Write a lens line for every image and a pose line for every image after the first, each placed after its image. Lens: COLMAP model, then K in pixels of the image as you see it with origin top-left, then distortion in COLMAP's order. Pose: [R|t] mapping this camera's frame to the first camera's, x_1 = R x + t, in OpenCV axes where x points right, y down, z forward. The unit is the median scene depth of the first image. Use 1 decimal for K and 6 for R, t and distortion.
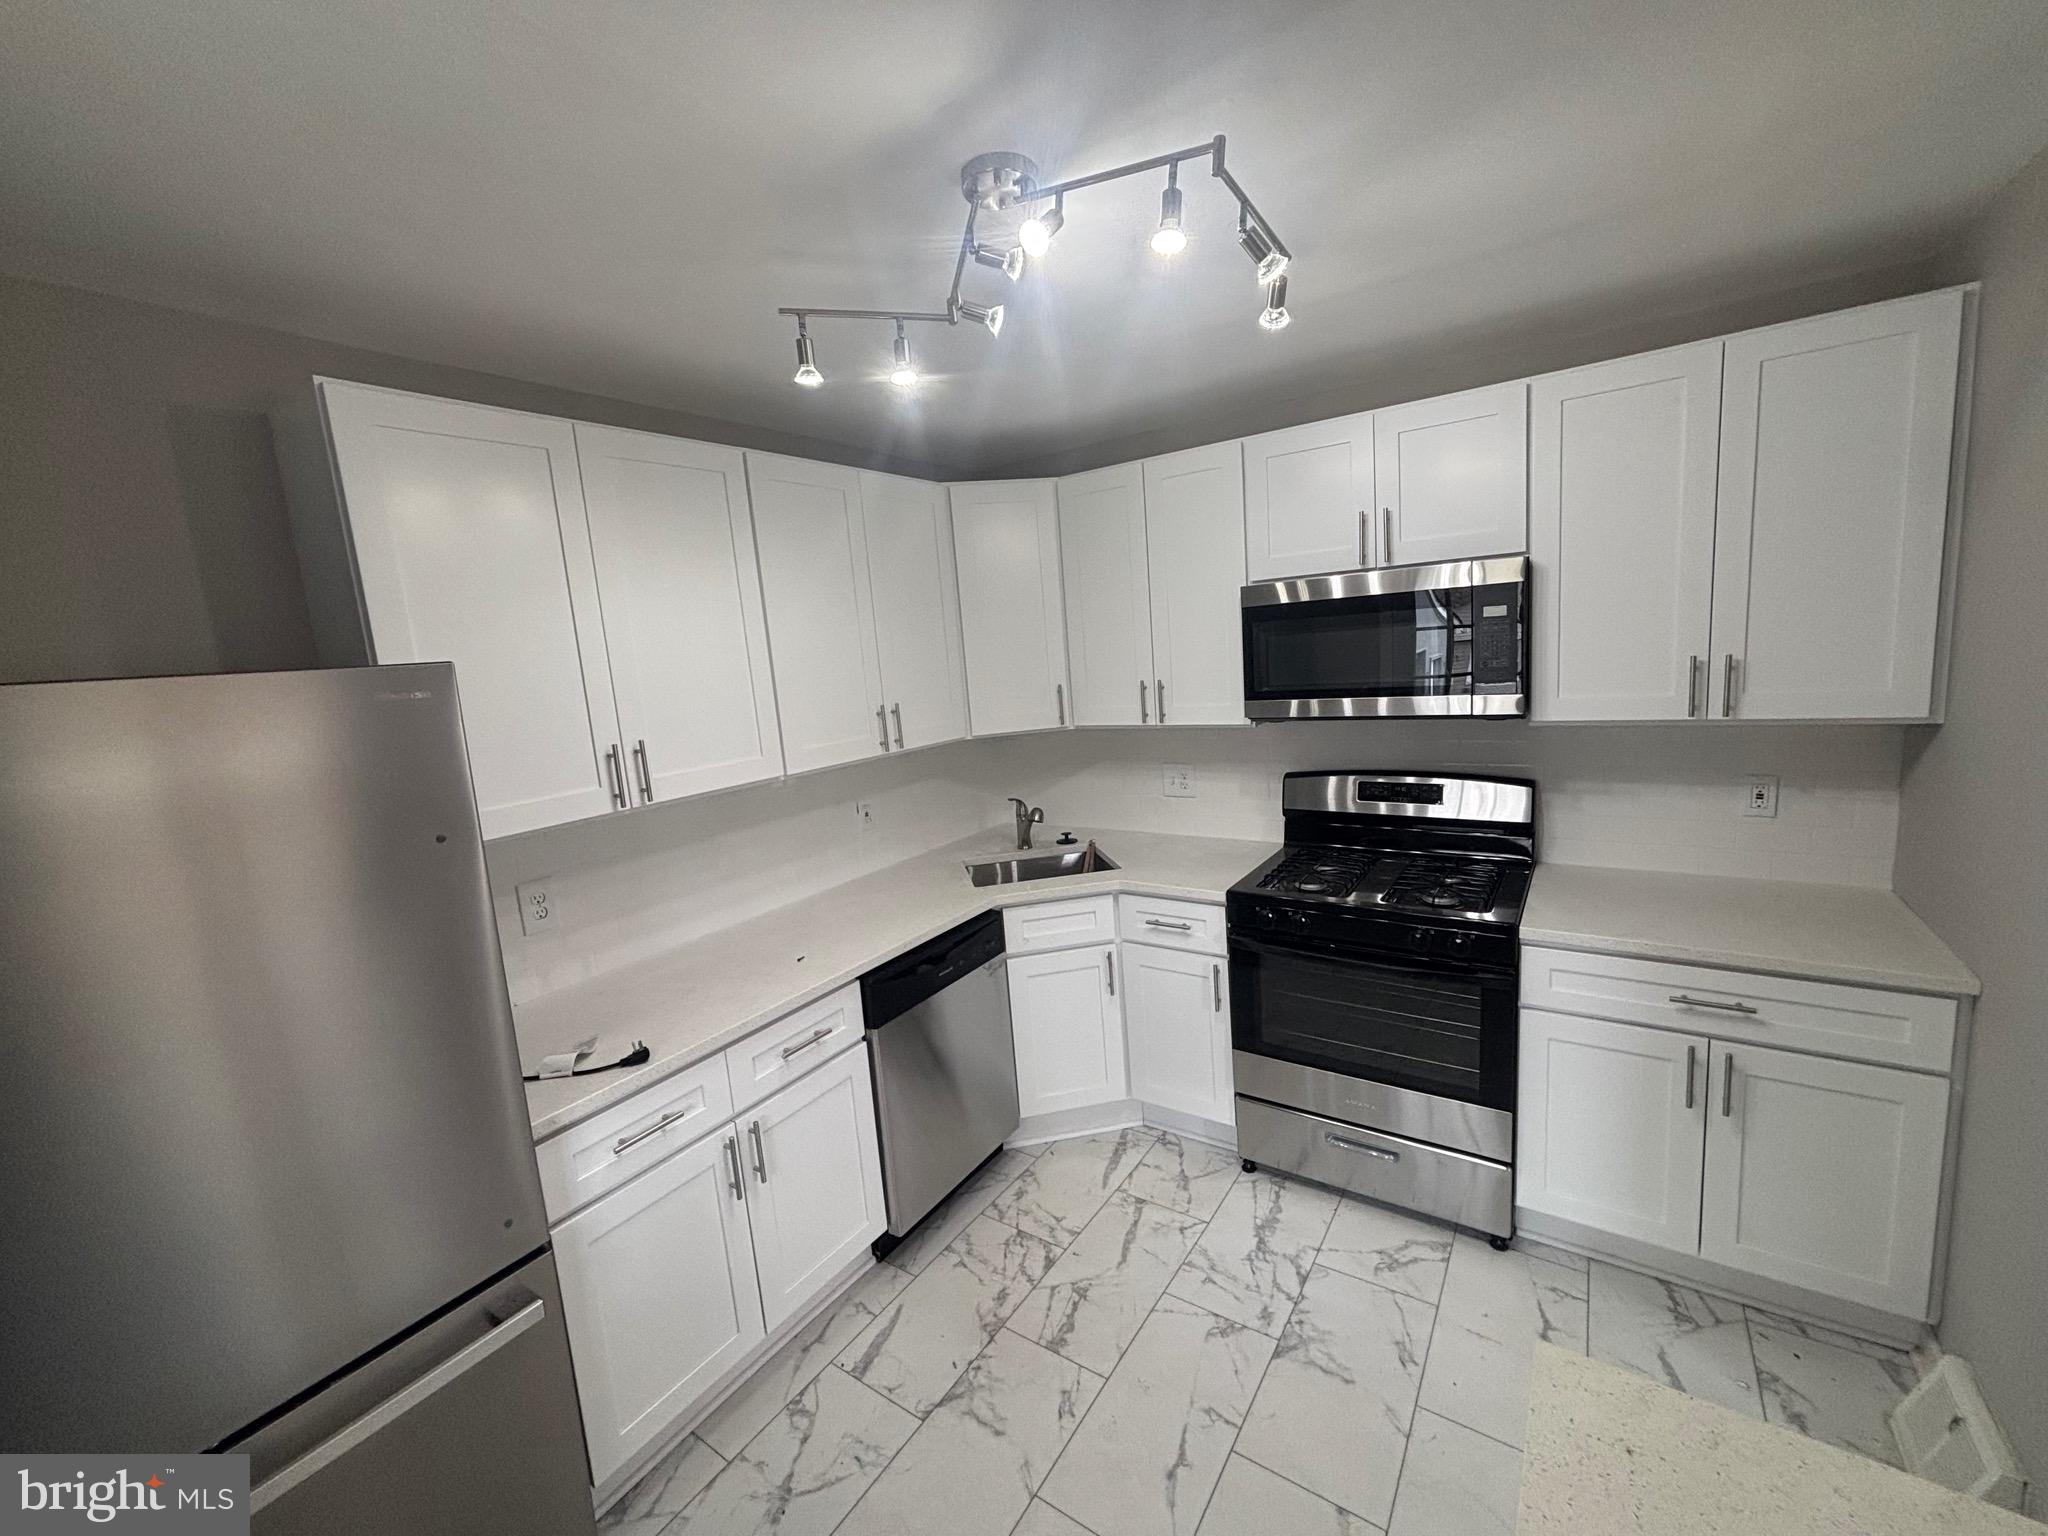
lens RADIAL K [[825.5, 0, 1019.7], [0, 825.5, 763.3], [0, 0, 1]] dist [-0.001997, 0.000846]
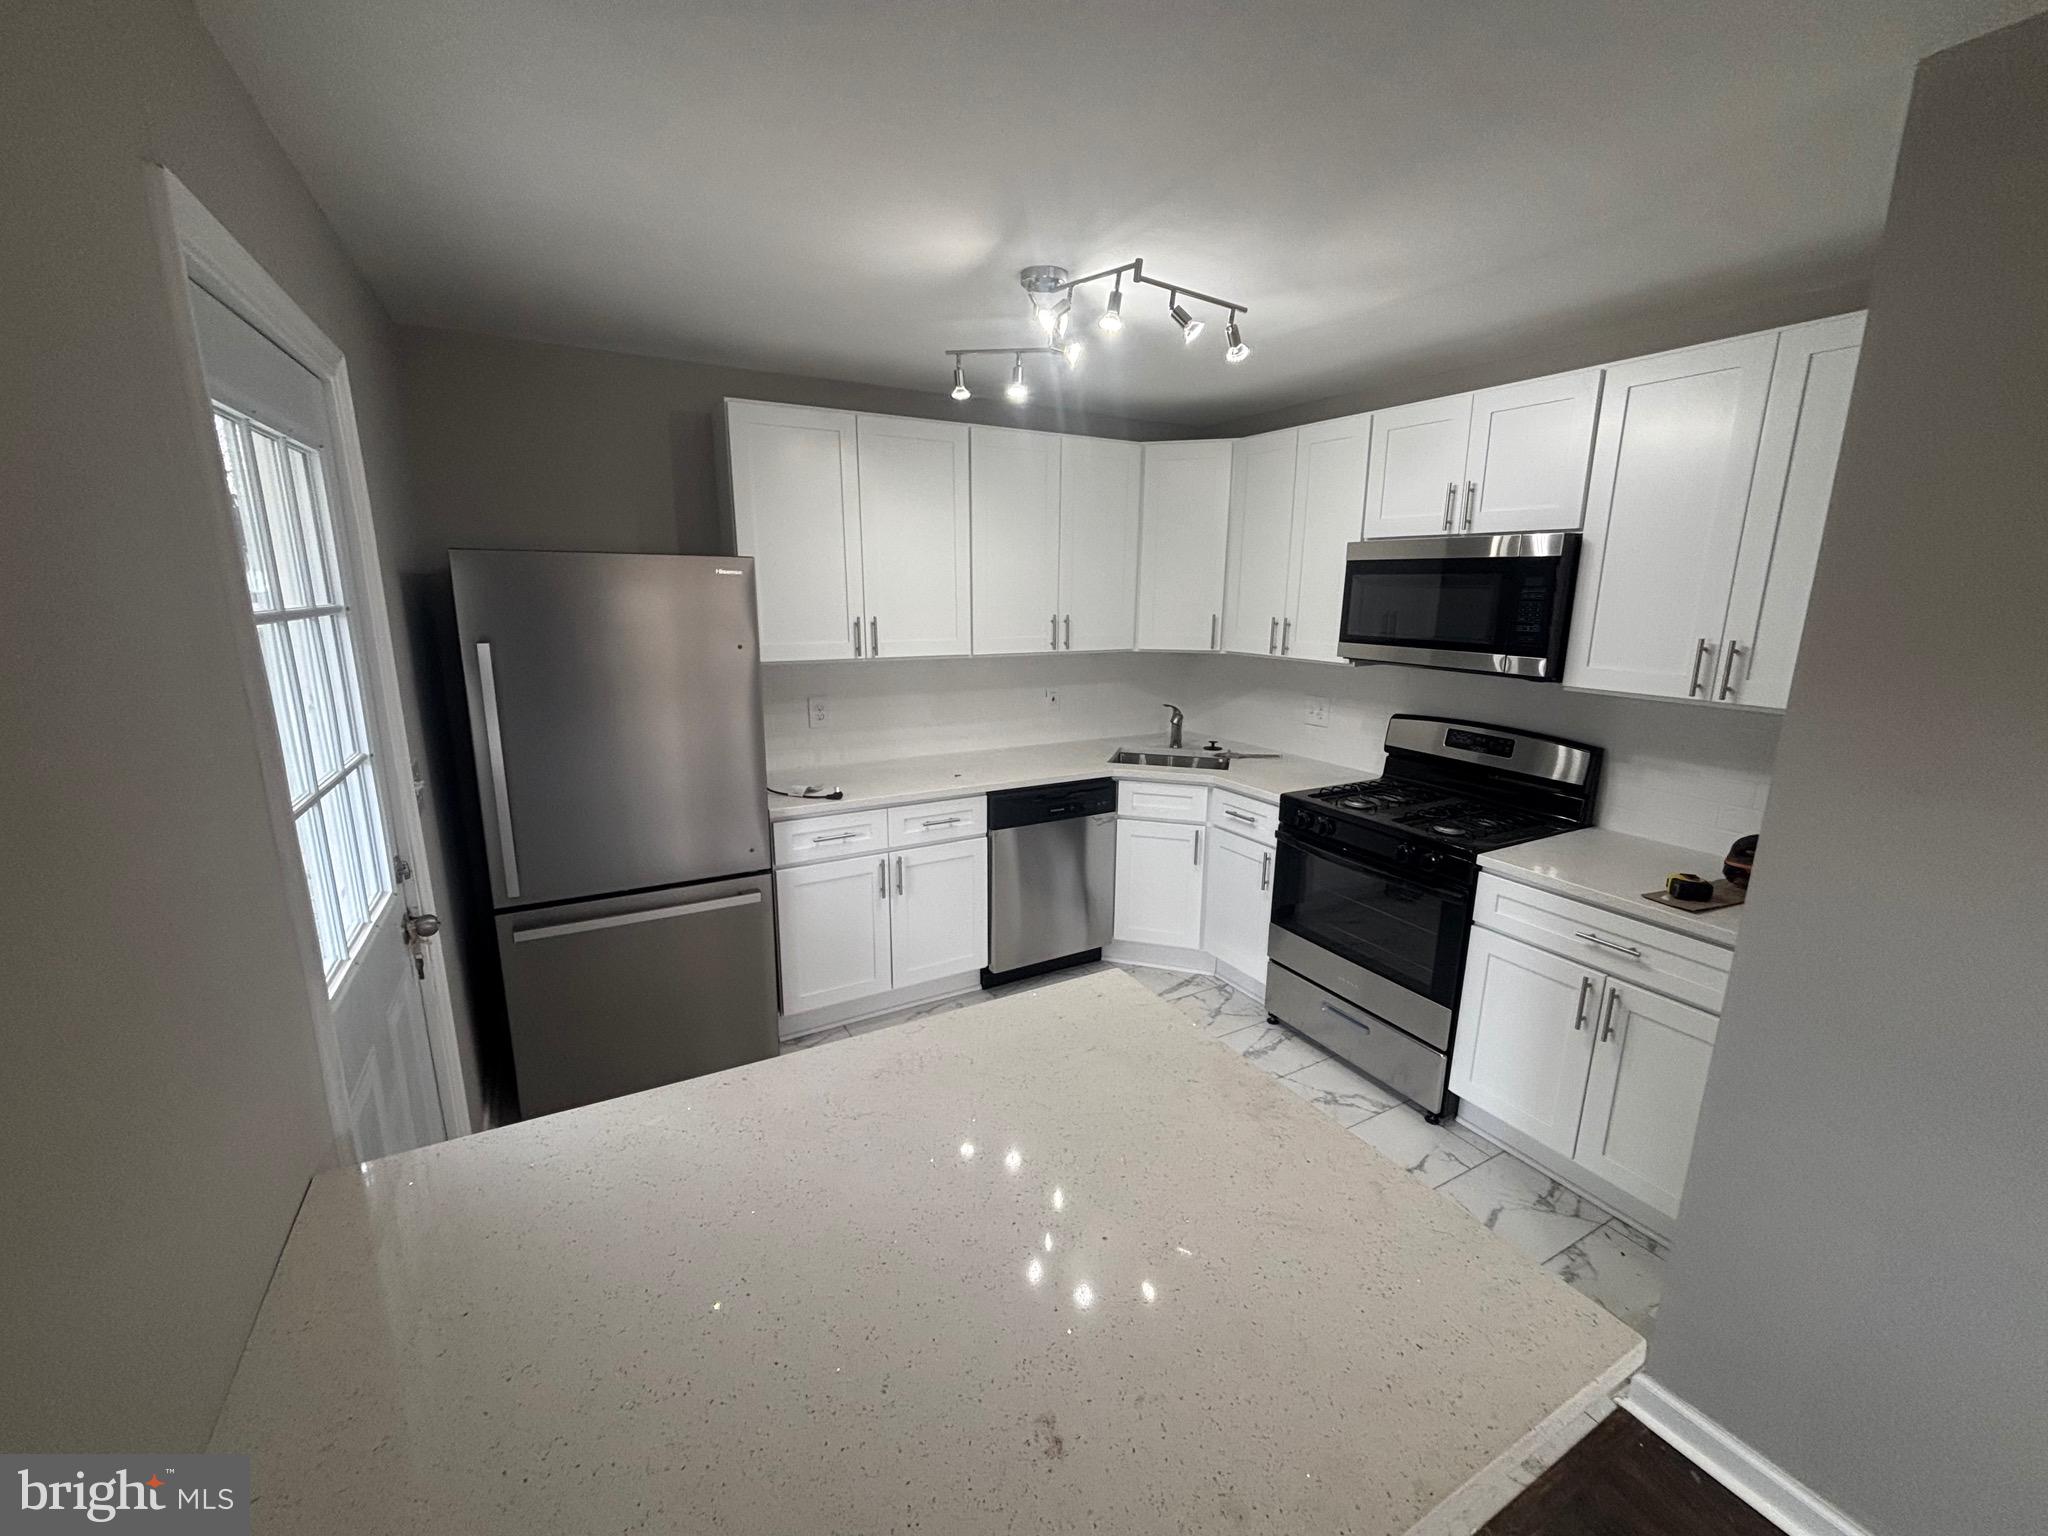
lens RADIAL K [[825.5, 0, 1015.2], [0, 825.5, 770.1], [0, 0, 1]] dist [-0.001997, 0.000846]
pose [[0.890498, 0.179894, -0.417914, 0.480417], [-0.139569, 0.982238, 0.125416, 0.024716], [0.433052, -0.053355, 0.899788, -0.324699]]
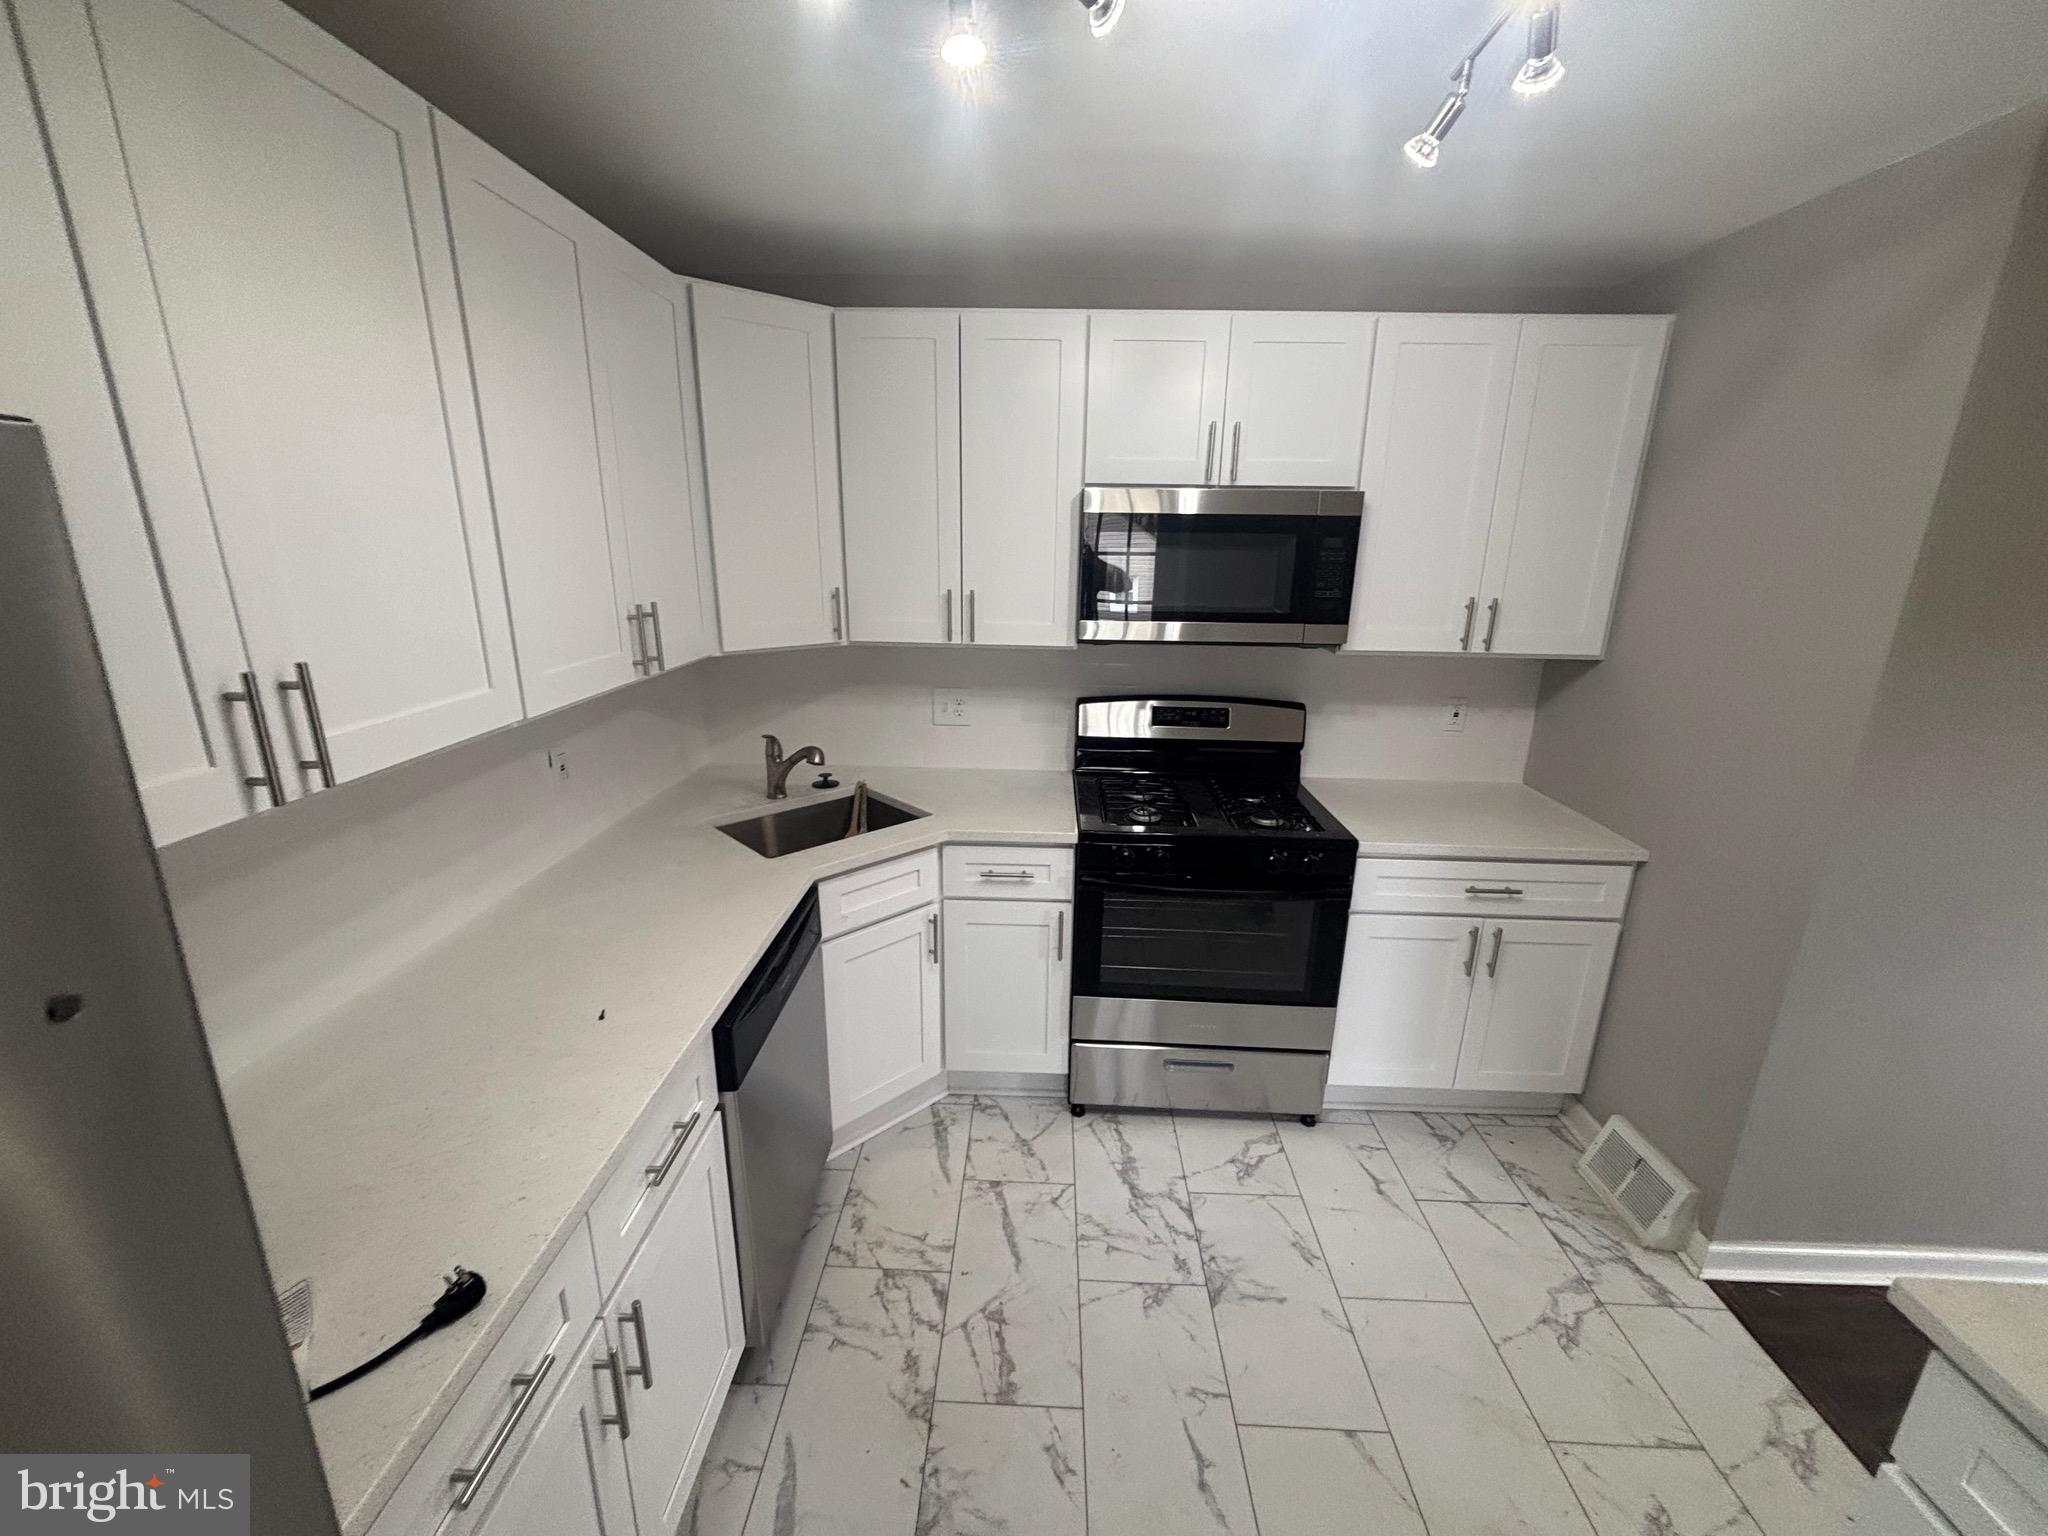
lens RADIAL K [[825.5, 0, 1021.6], [0, 825.5, 767.4], [0, 0, 1]] dist [-0.001997, 0.000846]
pose [[0.837917, -0.059537, 0.542540, -0.344518], [-0.001116, 0.993844, 0.110785, -0.019287], [-0.545796, -0.093434, 0.832692, 0.340536]]
